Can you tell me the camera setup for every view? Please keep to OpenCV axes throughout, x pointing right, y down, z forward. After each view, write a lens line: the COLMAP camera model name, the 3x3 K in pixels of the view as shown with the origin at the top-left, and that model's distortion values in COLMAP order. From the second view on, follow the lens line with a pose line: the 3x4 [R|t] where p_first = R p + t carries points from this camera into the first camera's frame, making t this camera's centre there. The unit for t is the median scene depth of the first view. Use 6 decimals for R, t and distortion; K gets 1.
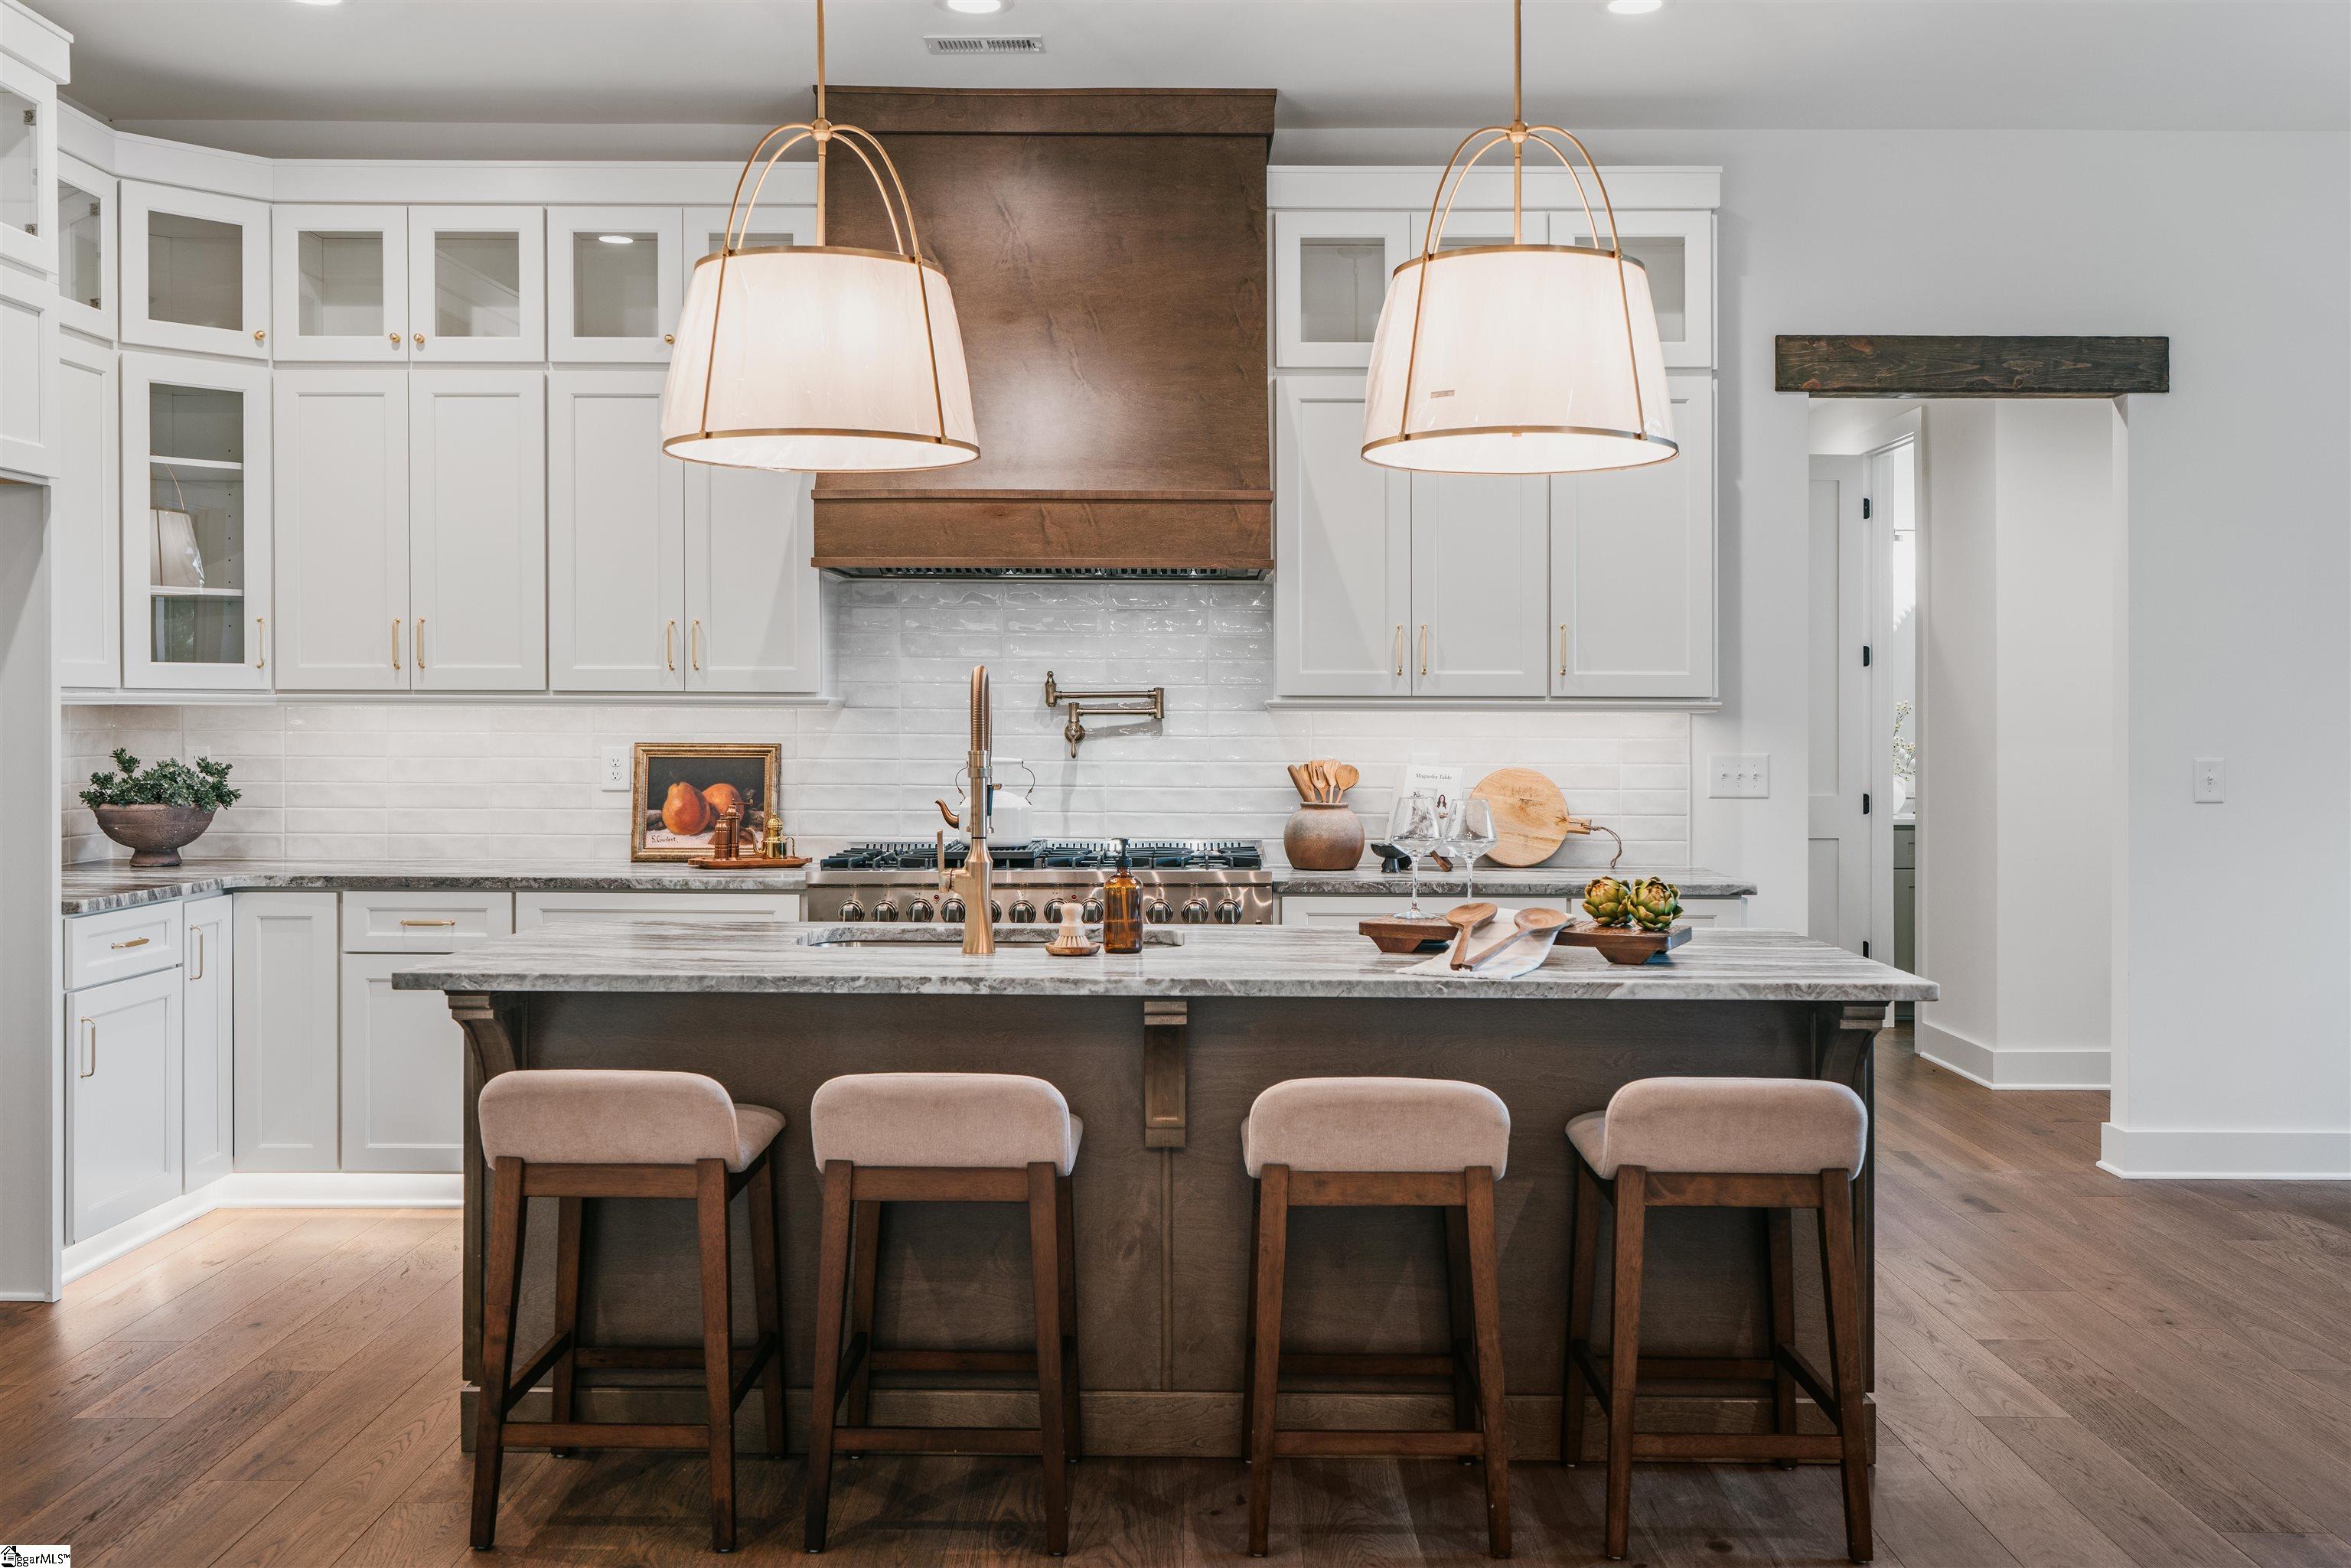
lens RADIAL K [[2222.4, 0, 1177.0], [0, 2222.4, 765.4], [0, 0, 1]] dist [-0.003933, 0.000000]
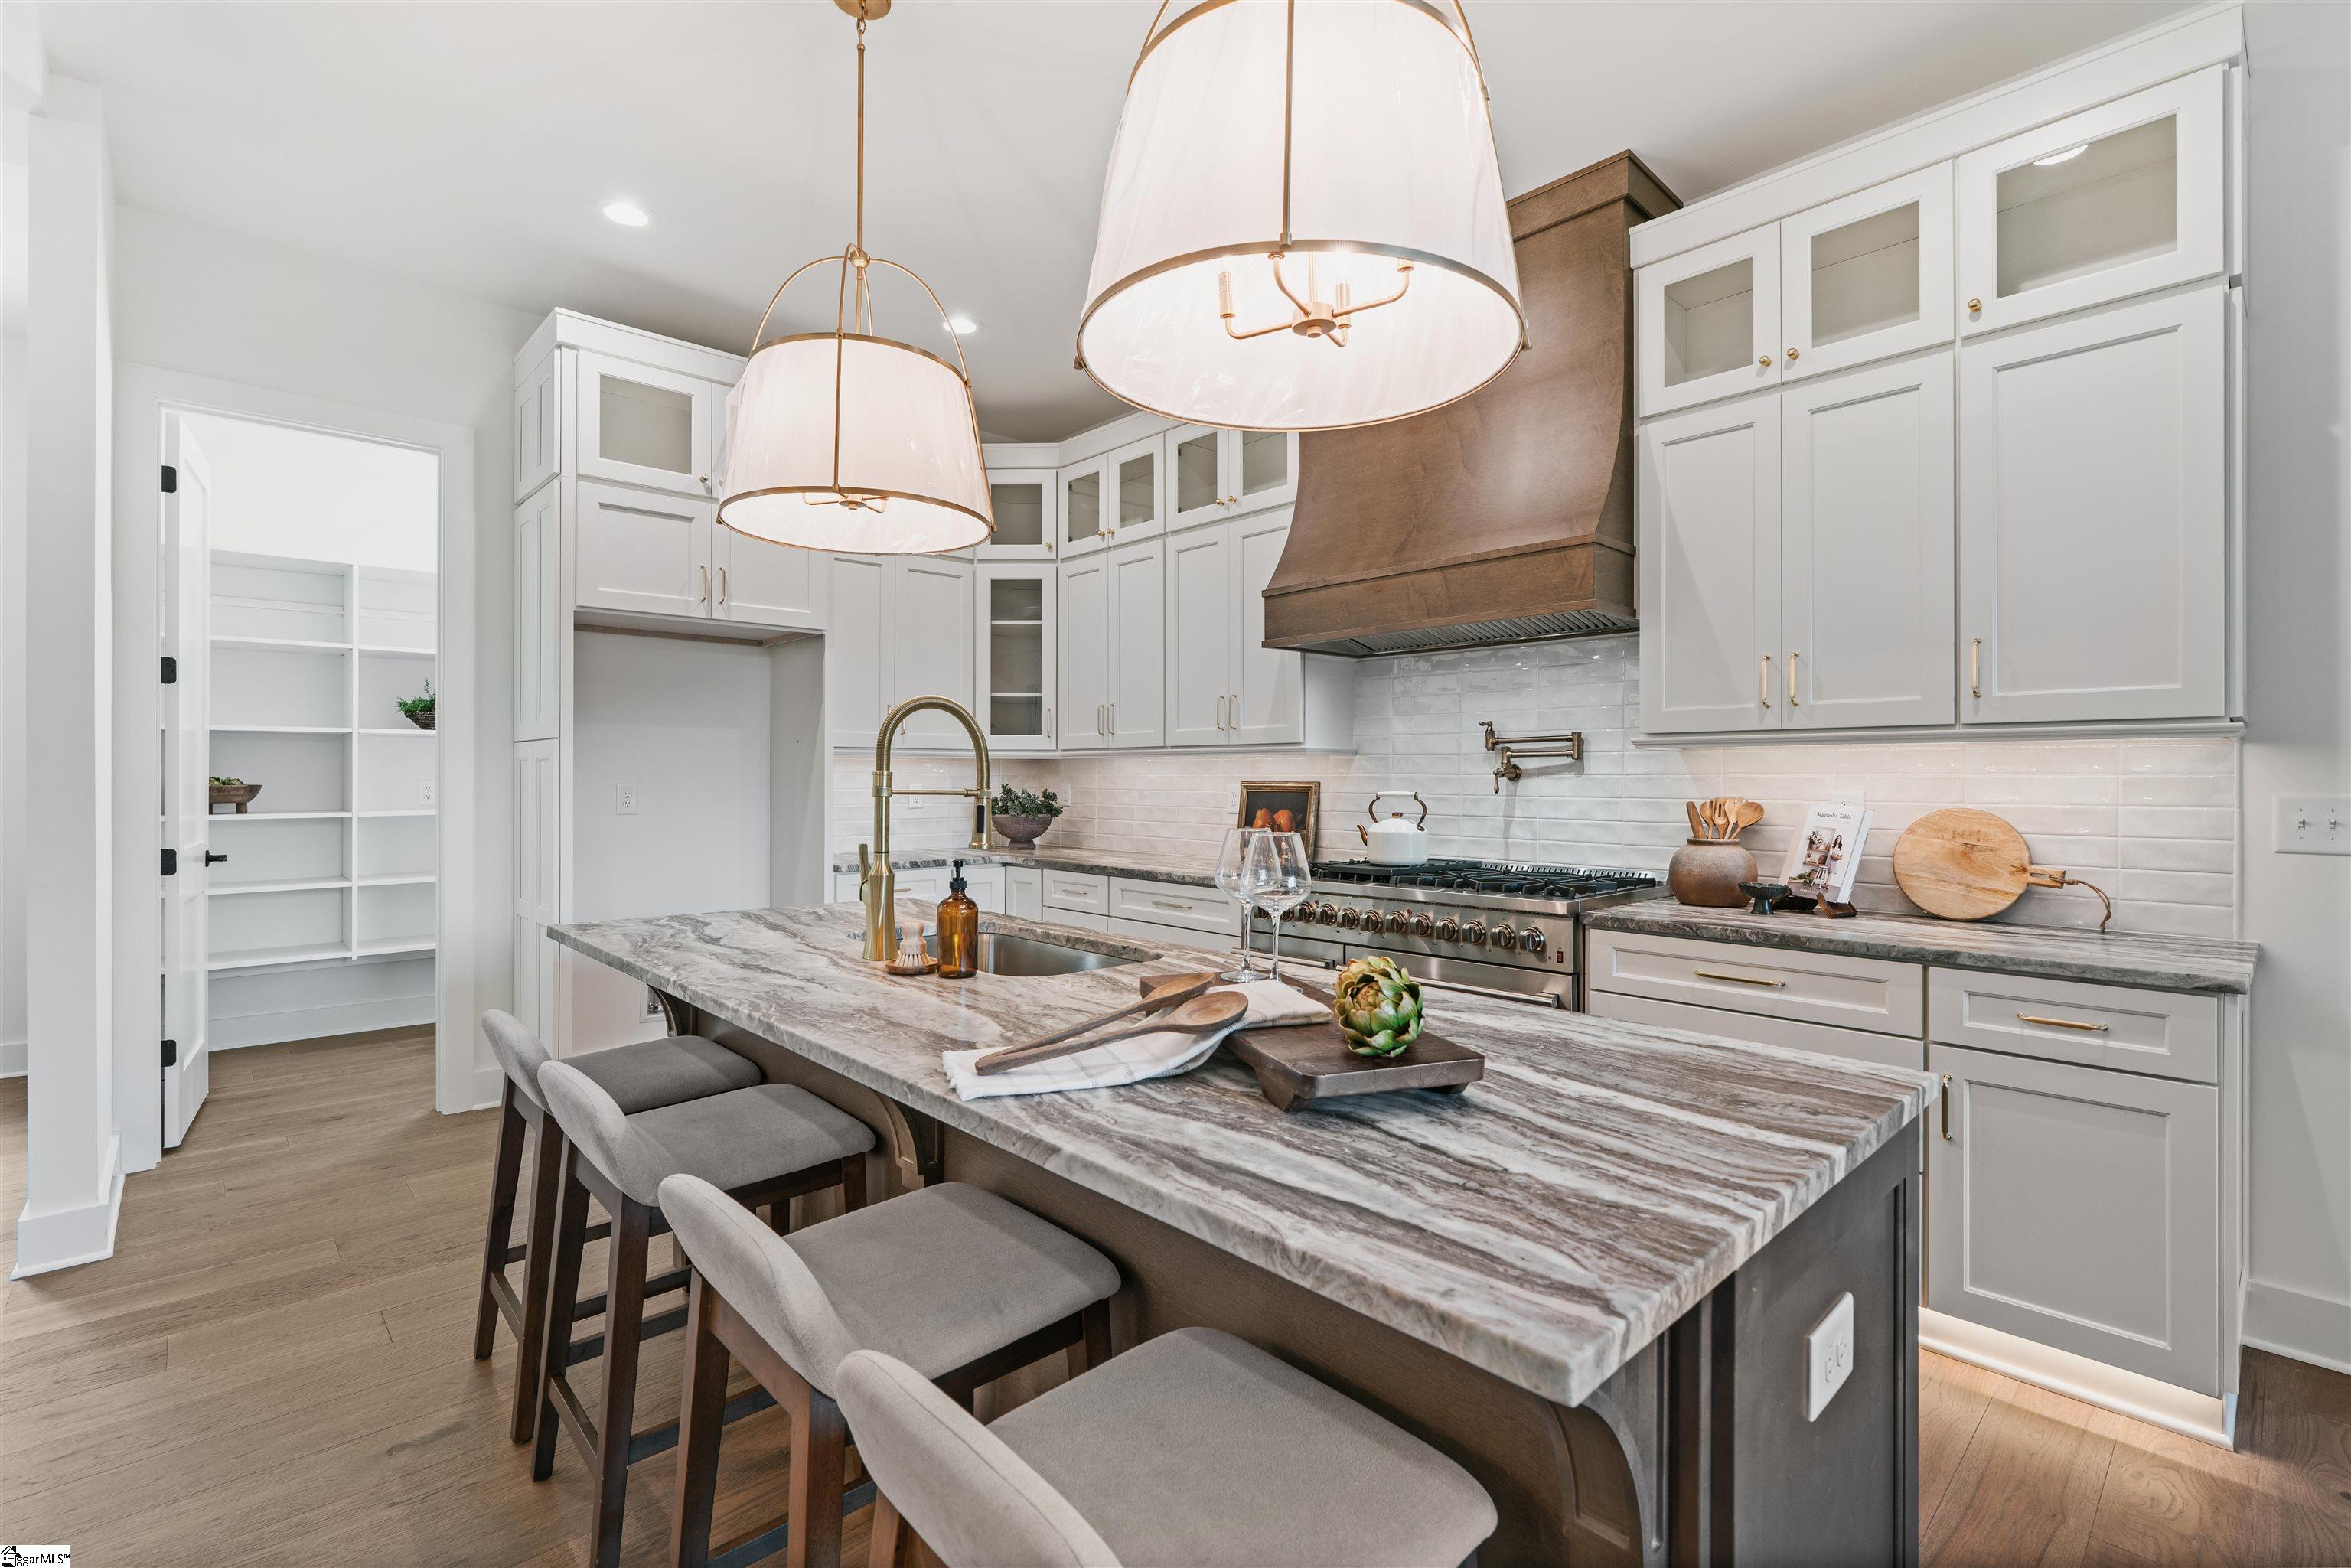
lens RADIAL K [[1062.8, 0, 1177.7], [0, 1062.8, 783.7], [0, 0, 1]] dist [-0.003112, 0.001022]
pose [[0.681030, 0.000481, -0.732256, 0.252917], [-0.016540, 0.999755, -0.014726, 0.002783], [0.732069, 0.022140, 0.680871, 0.488881]]
